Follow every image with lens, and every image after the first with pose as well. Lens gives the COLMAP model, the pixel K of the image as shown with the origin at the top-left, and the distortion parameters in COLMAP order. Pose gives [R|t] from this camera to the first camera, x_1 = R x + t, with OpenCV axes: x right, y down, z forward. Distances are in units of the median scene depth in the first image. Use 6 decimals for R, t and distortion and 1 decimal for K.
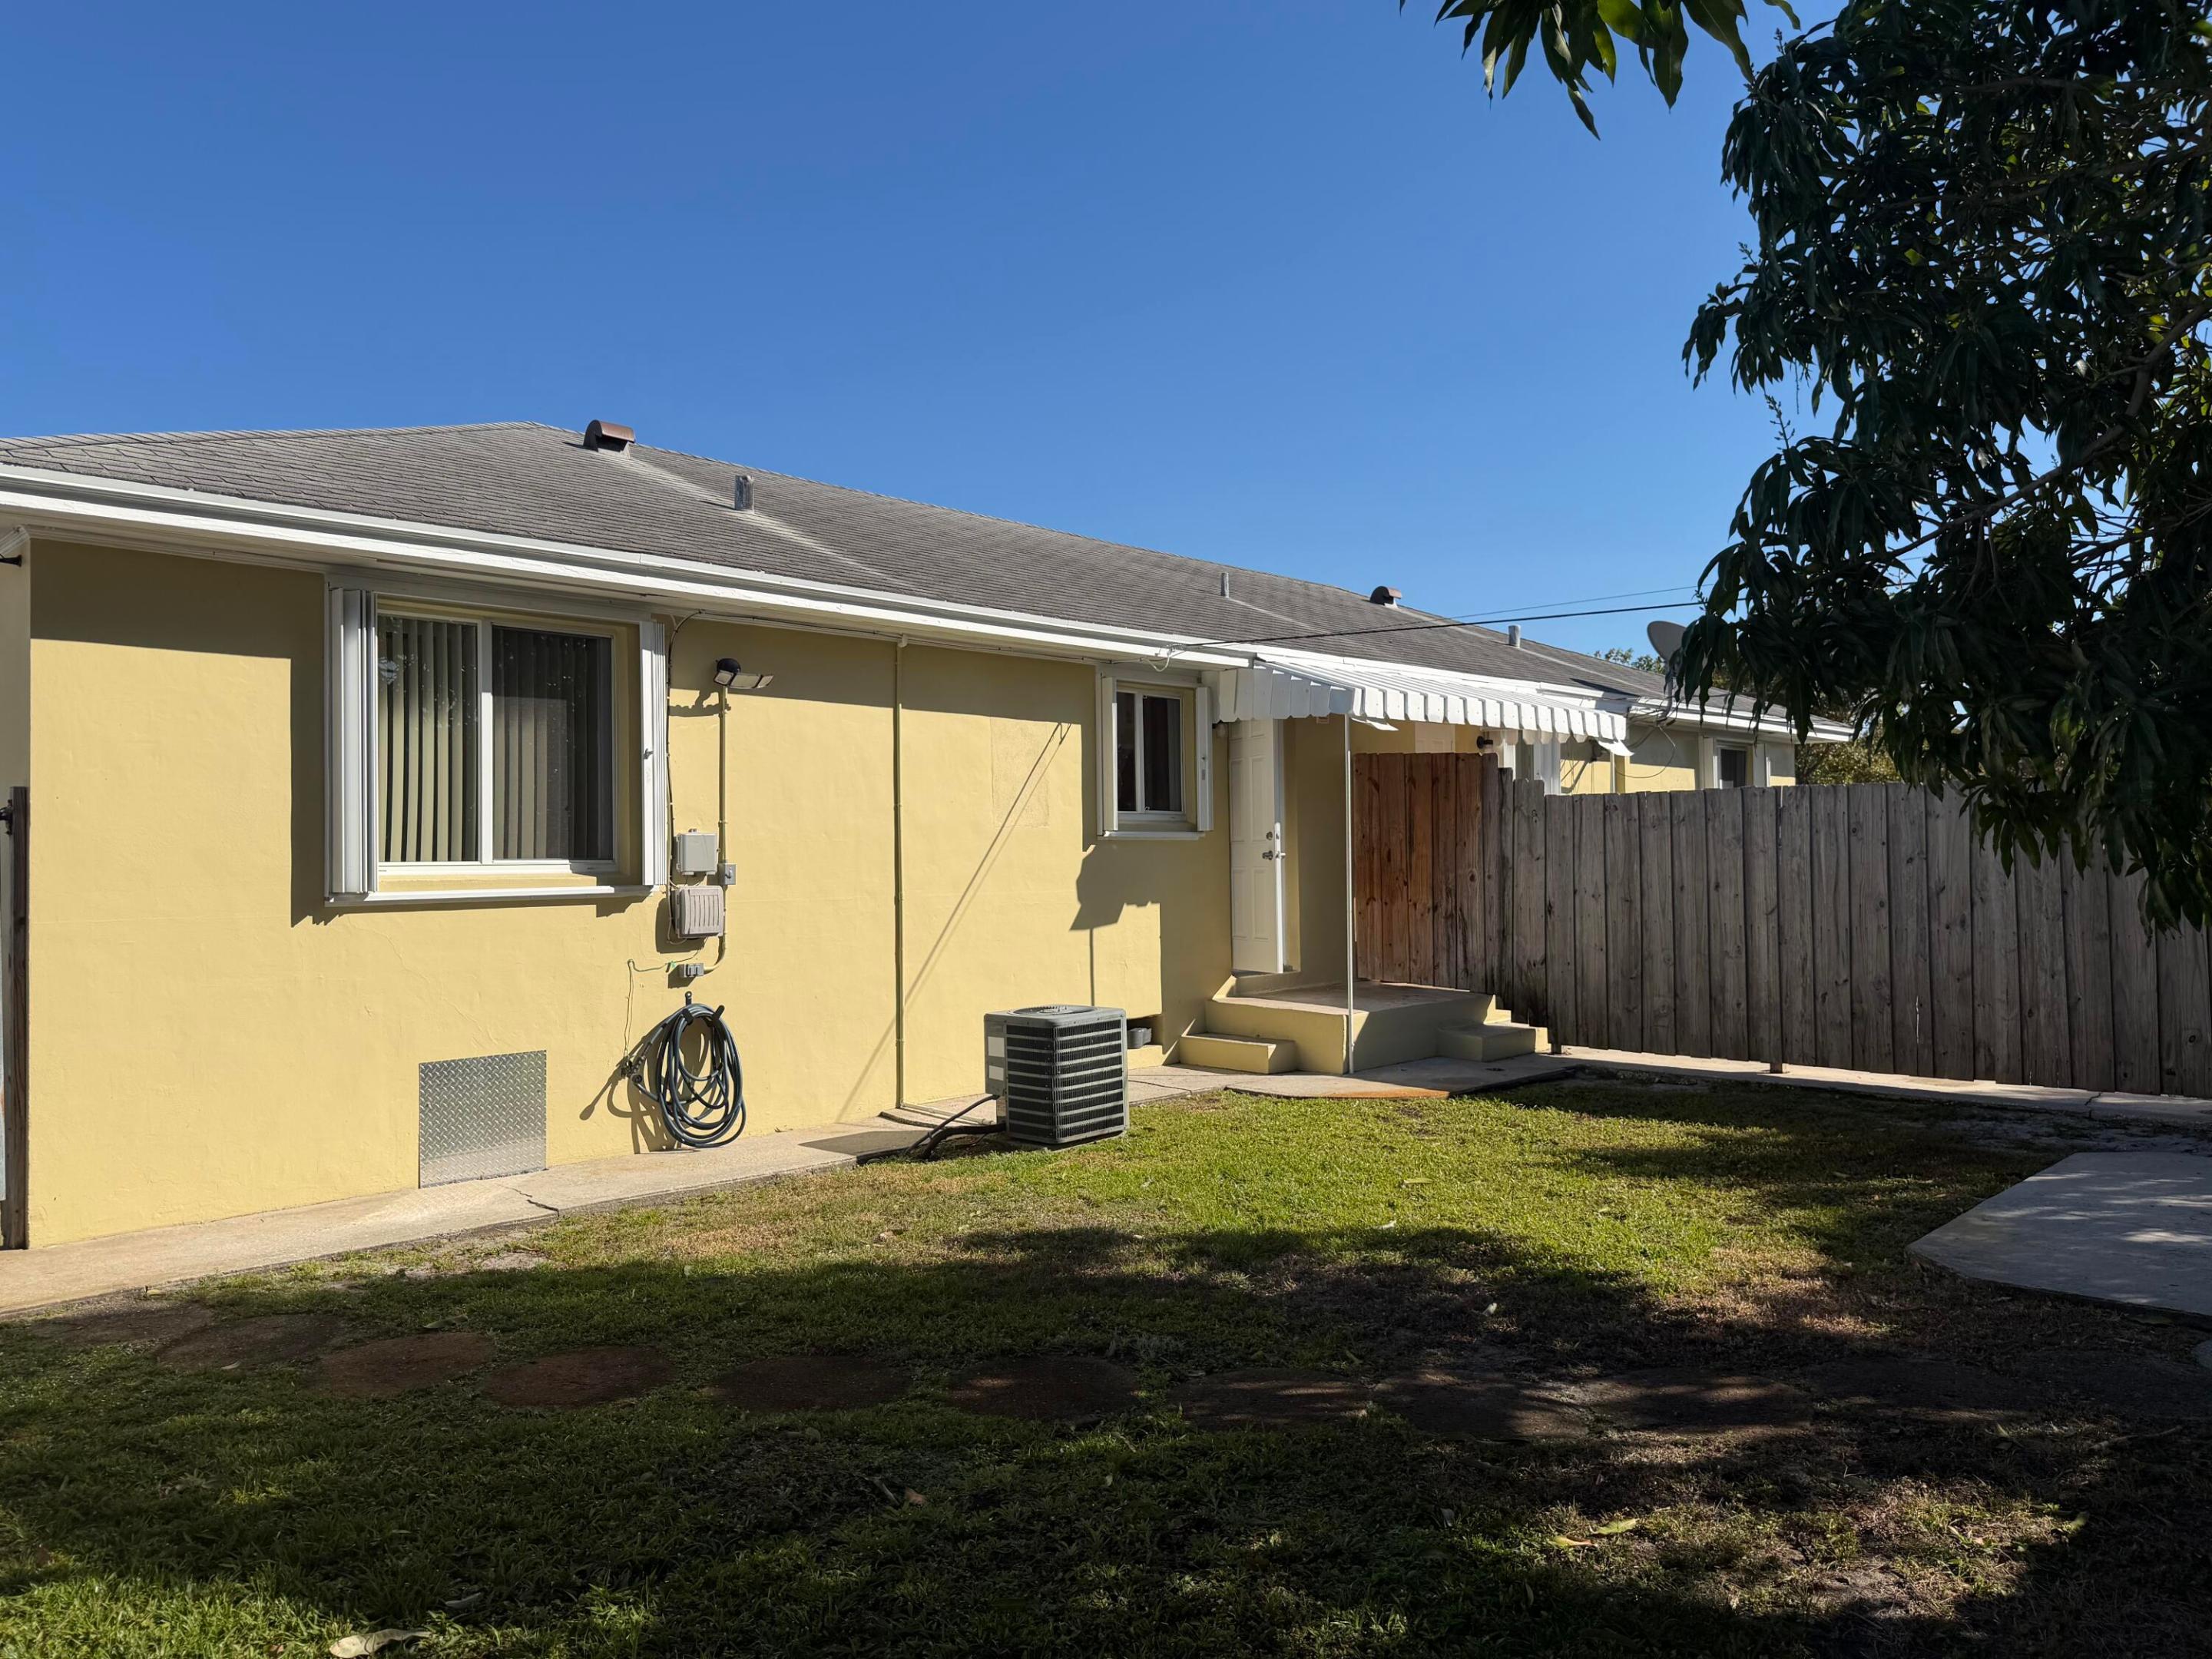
lens RADIAL K [[1553.4, 0, 1114.5], [0, 1553.4, 815.4], [0, 0, 1]] dist [0.080100, -0.094546]
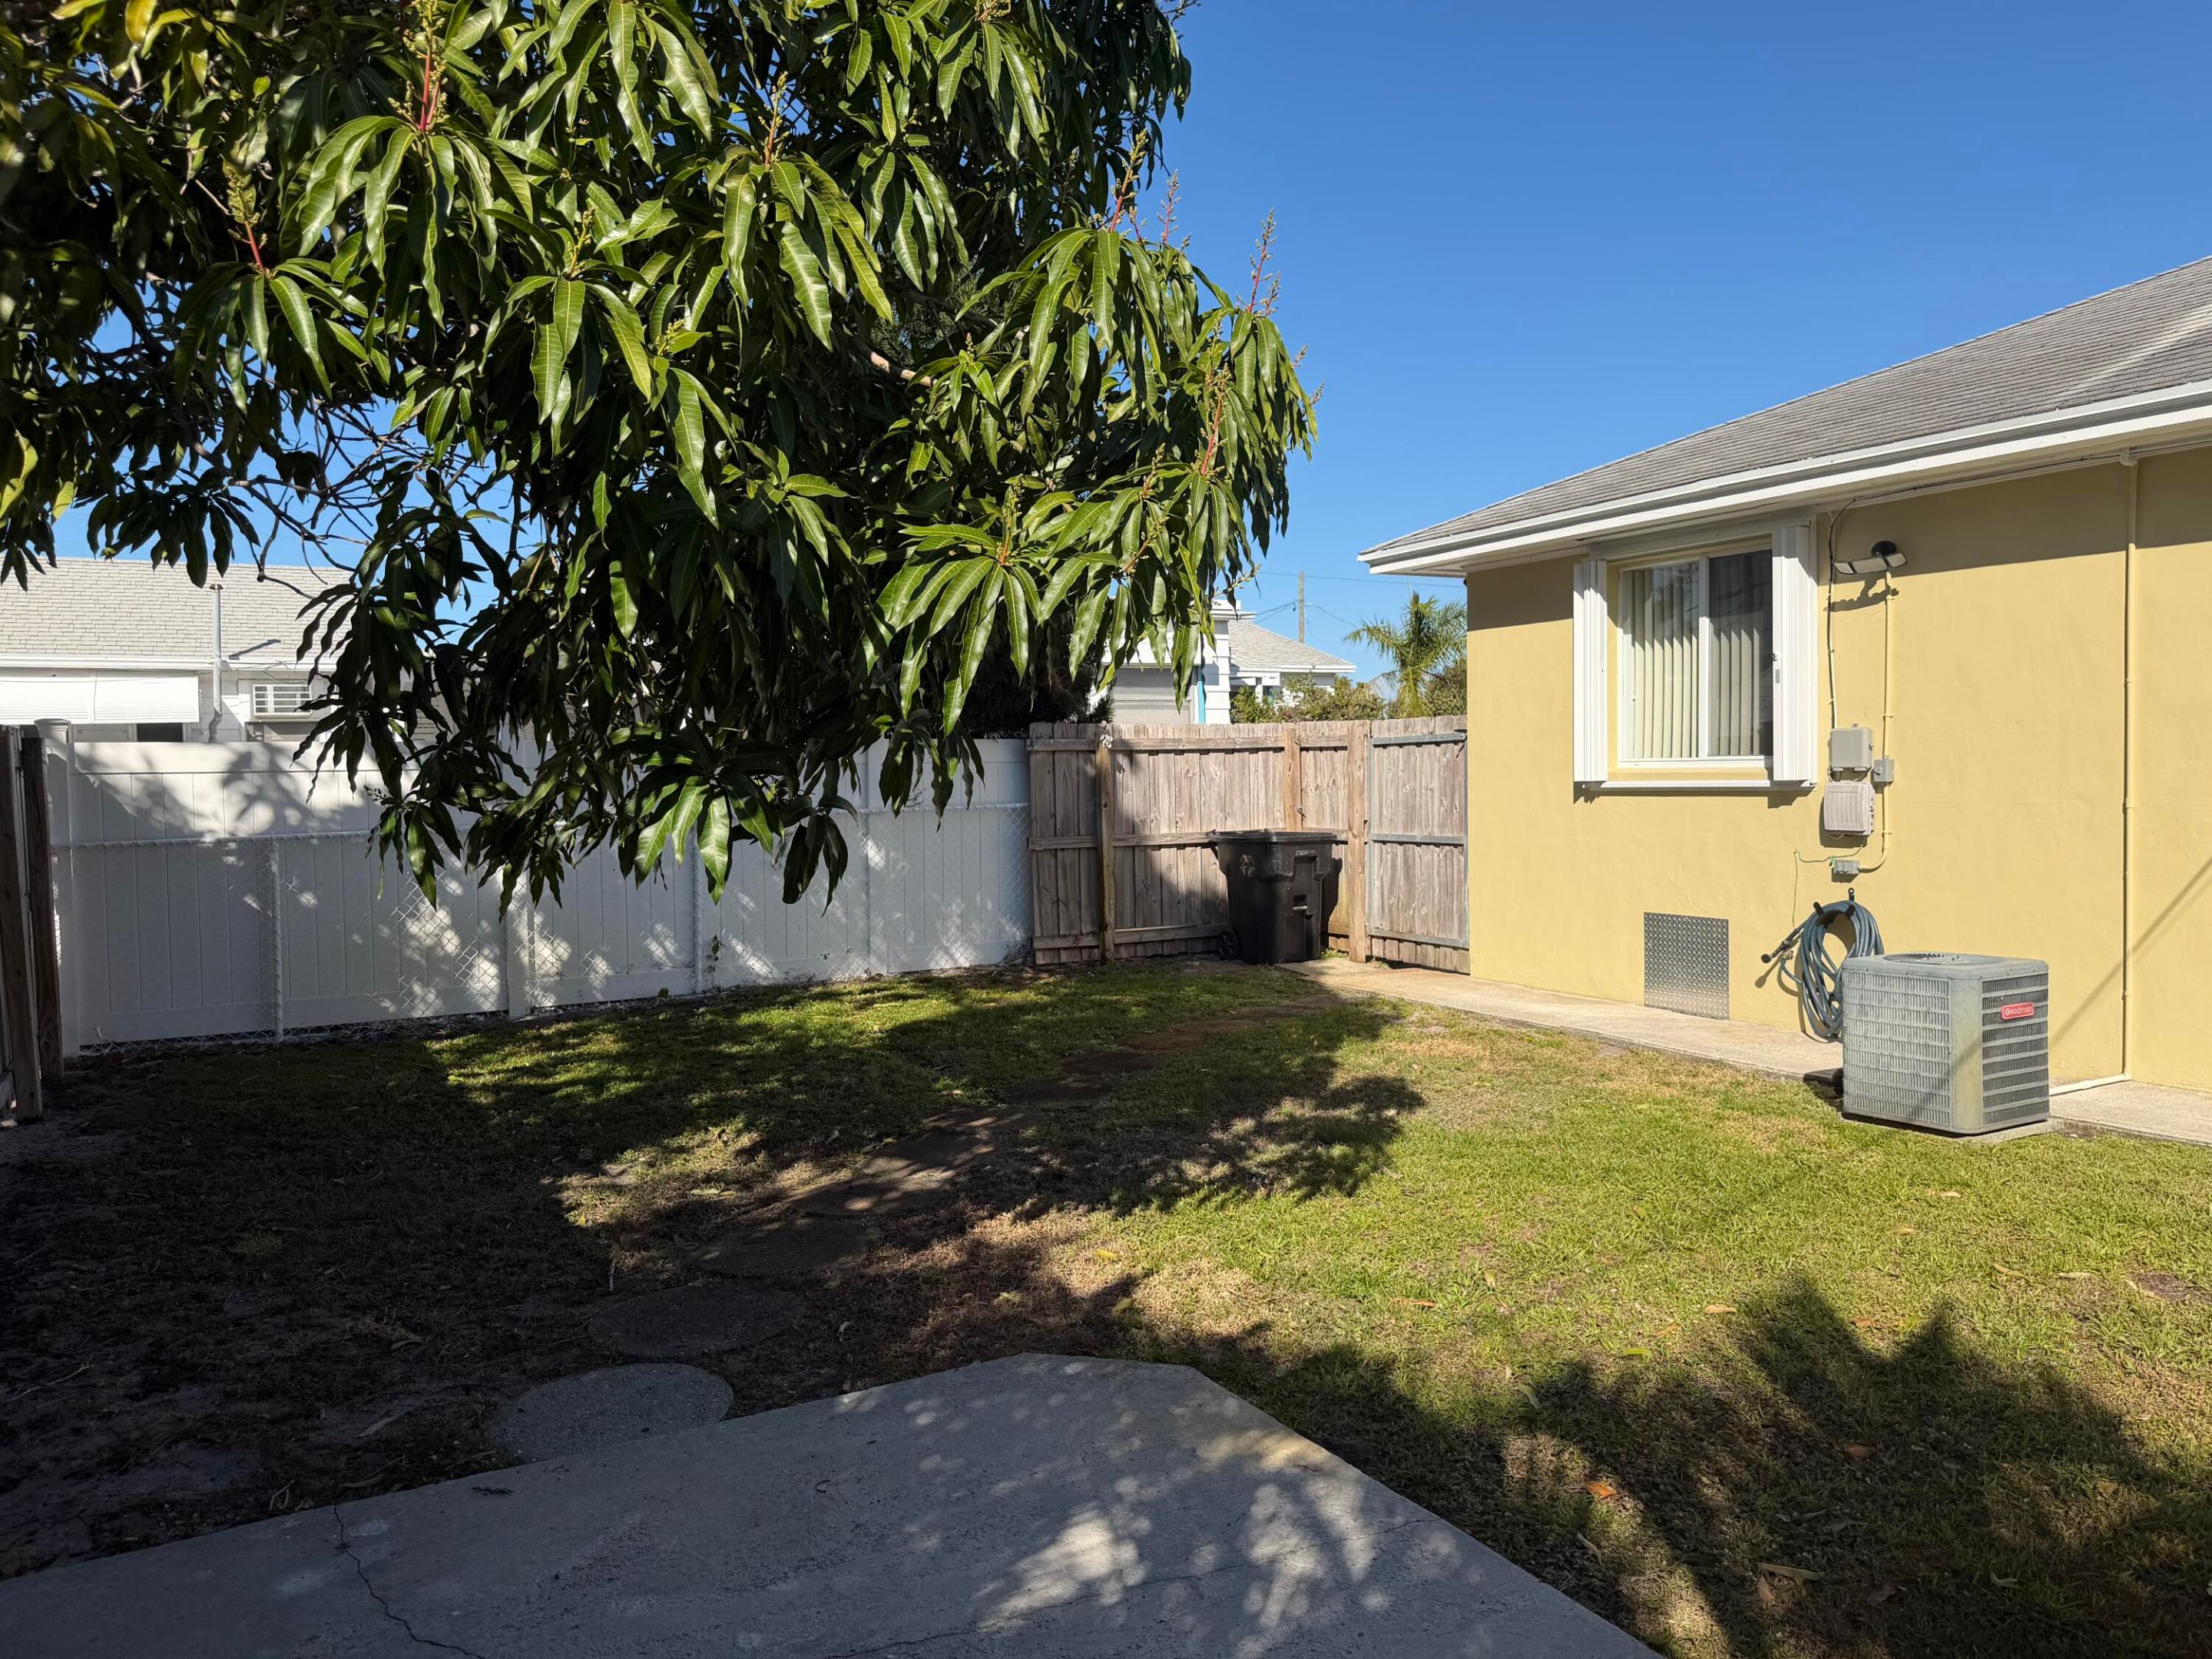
lens RADIAL K [[1559.0, 0, 1113.7], [0, 1559.0, 823.1], [0, 0, 1]] dist [0.080145, -0.135639]
pose [[-0.309503, 0.048481, -0.949662, 0.824541], [0.045150, 0.998322, 0.036250, 0.013842], [0.949826, -0.031658, -0.311173, 0.871361]]
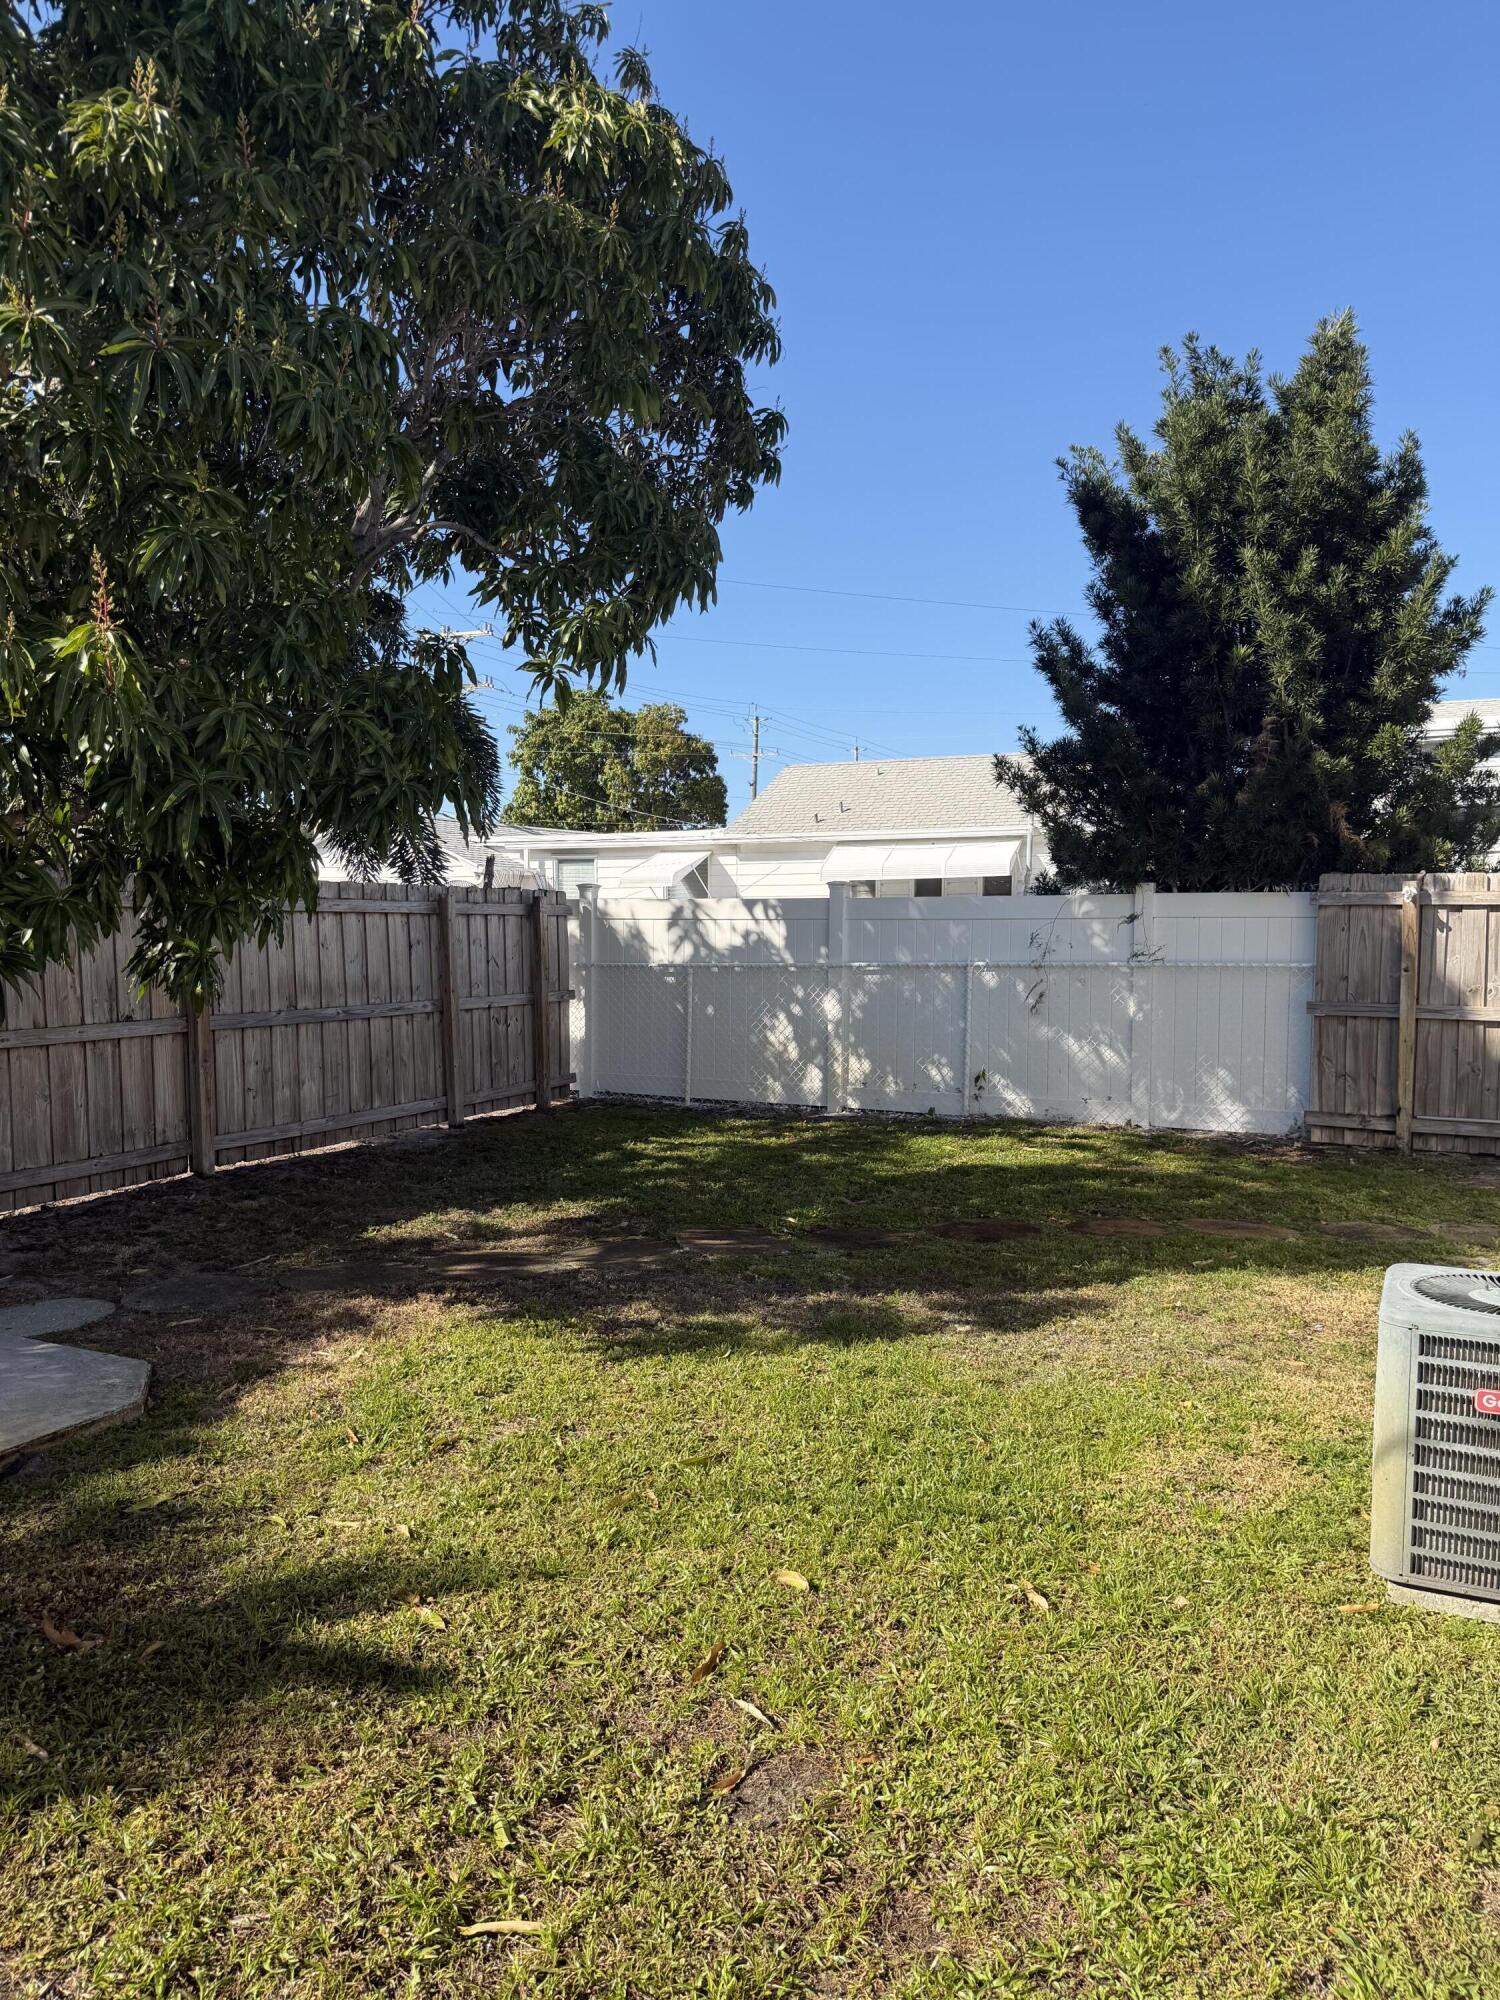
lens RADIAL K [[1391.4, 0, 747.4], [0, 1391.4, 1007.7], [0, 0, 1]] dist [0.176061, -0.372833]
pose [[-0.959161, 0.028633, -0.281407, 0.281195], [0.017502, 0.998965, 0.041989, 0.022316], [0.282318, 0.035349, -0.958669, 1.353418]]
